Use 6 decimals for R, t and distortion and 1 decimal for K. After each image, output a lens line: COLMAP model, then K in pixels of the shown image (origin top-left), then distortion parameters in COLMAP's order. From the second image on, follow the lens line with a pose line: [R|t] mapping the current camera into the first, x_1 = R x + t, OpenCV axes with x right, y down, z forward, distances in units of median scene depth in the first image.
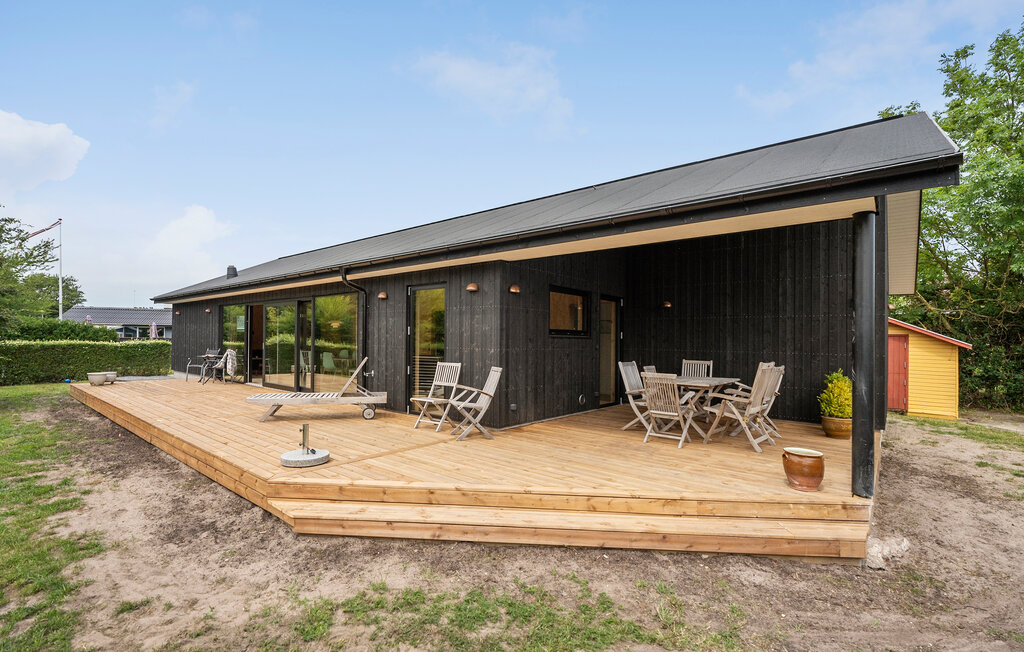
lens RADIAL K [[438.0, 0, 512.0], [0, 438.0, 326.0], [0, 0, 1]] dist [0.000407, -0.000027]
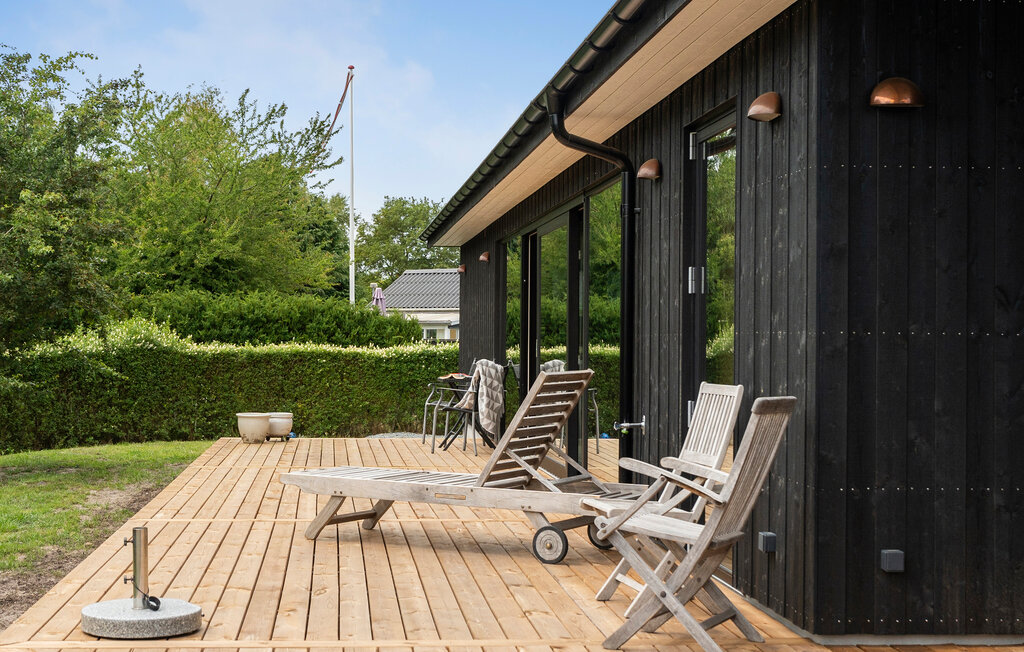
lens RADIAL K [[1514.1, 0, 512.0], [0, 1514.1, 326.0], [0, 0, 1]] dist [0.010533, 0.011307]
pose [[0.706878, -0.015923, -0.707157, 0.262434], [0.024361, 0.999702, 0.001841, 0.023967], [0.706916, -0.018528, 0.707055, 0.127180]]
